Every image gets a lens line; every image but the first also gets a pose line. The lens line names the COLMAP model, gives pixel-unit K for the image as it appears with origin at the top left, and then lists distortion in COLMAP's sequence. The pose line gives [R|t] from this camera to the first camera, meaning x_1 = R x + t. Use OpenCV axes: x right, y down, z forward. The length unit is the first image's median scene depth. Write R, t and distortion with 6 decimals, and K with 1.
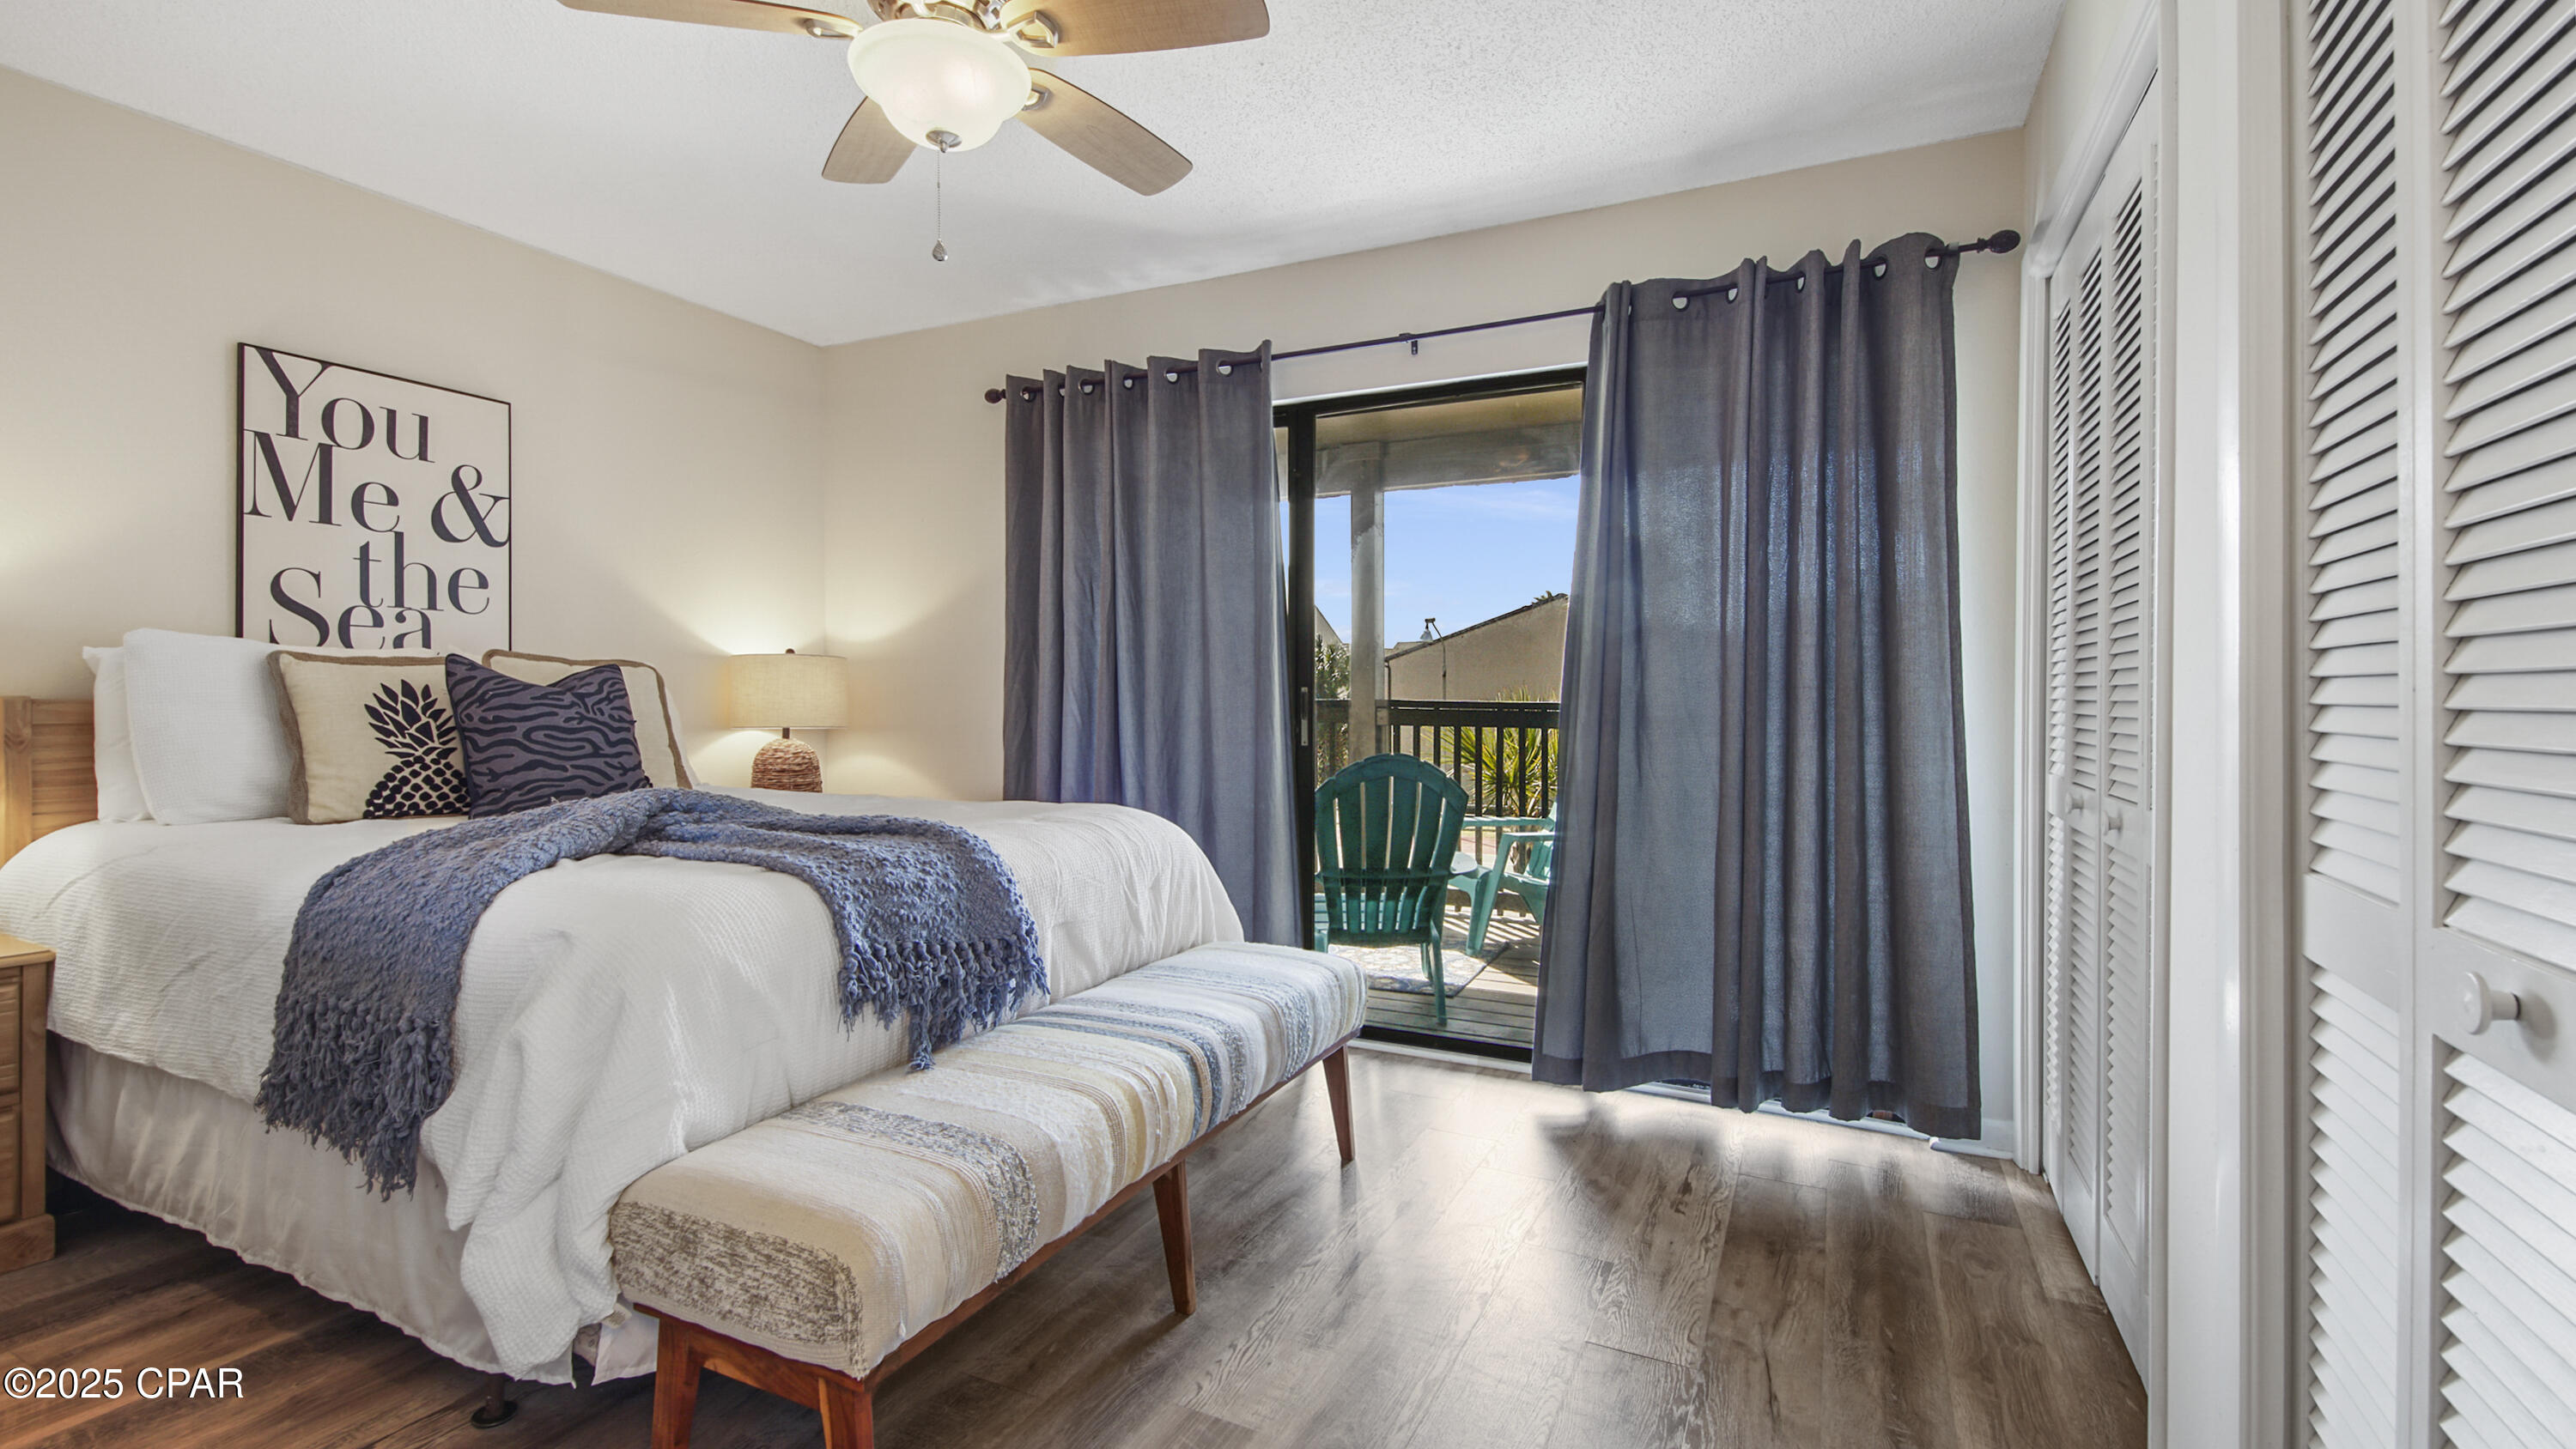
lens RADIAL K [[1187.2, 0, 1288.0], [0, 1187.2, 724.5], [0, 0, 1]] dist [0.039868, -0.051695]
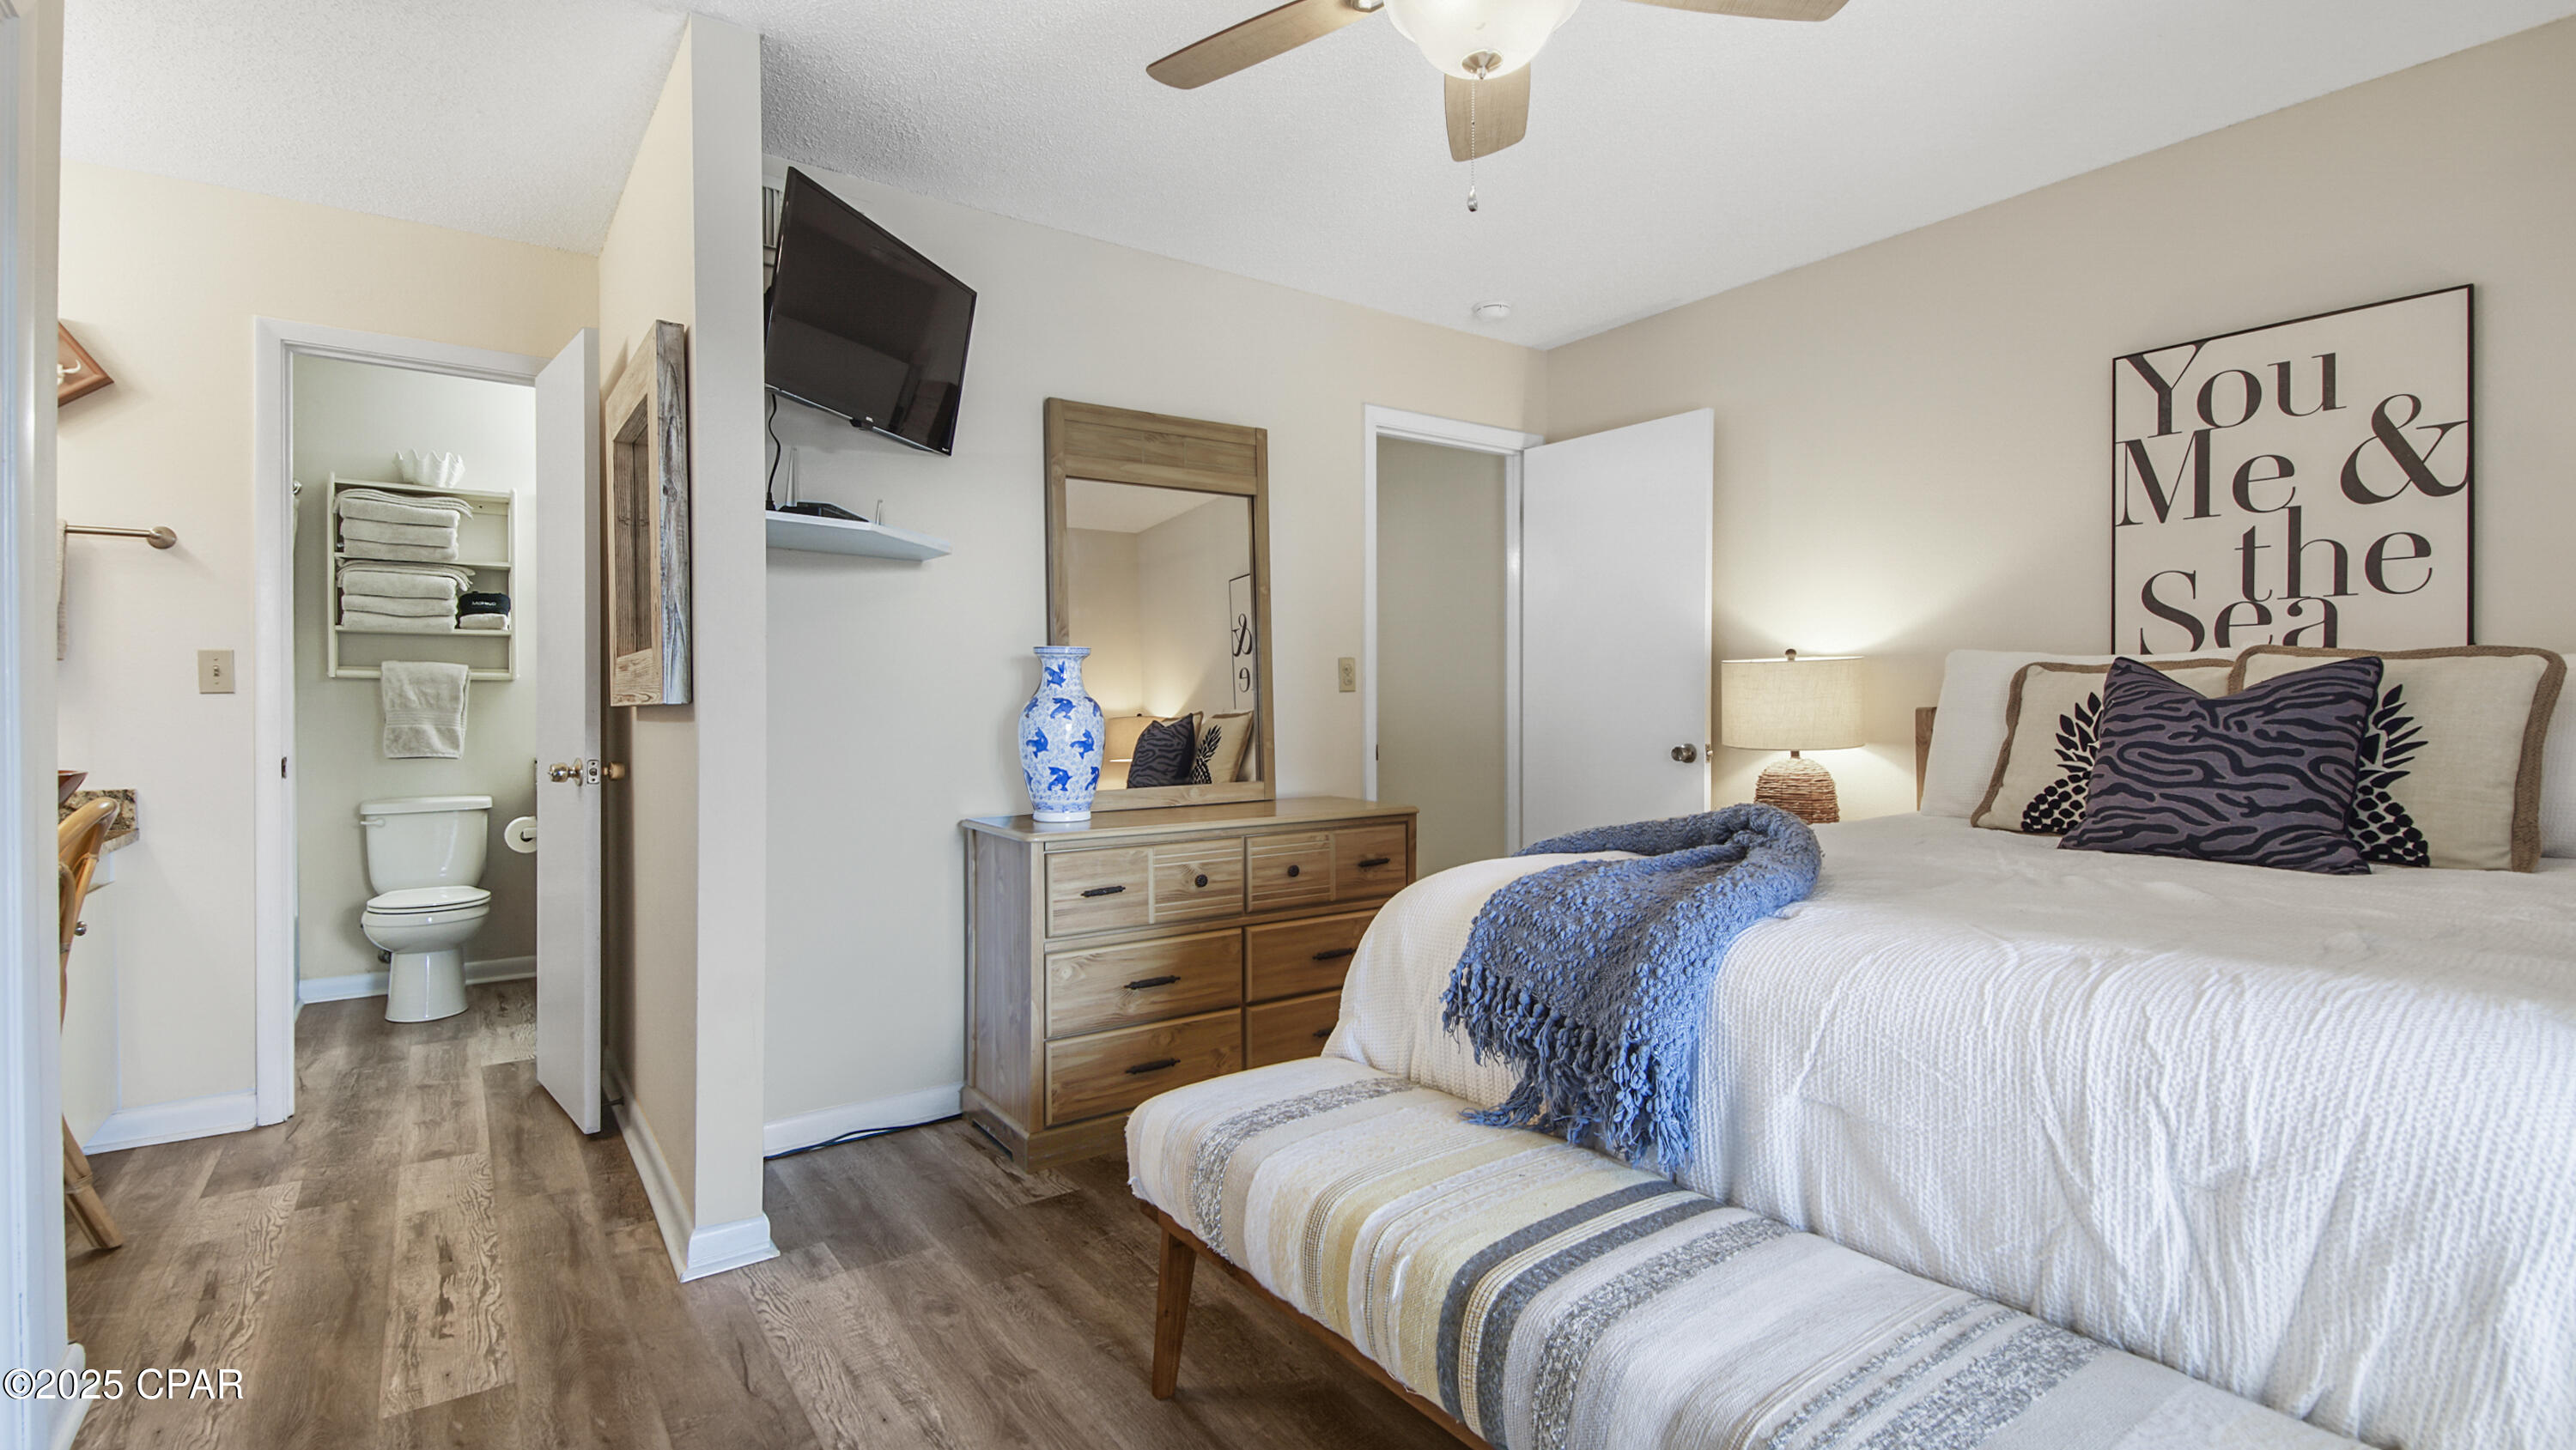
lens RADIAL K [[1201.9, 0, 1273.6], [0, 1201.9, 698.4], [0, 0, 1]] dist [0.029515, 0.000008]
pose [[-0.515650, -0.008695, -0.856755, 0.365324], [-0.017598, 0.999845, 0.000444, -0.017516], [0.856619, 0.015306, -0.515723, 0.881315]]
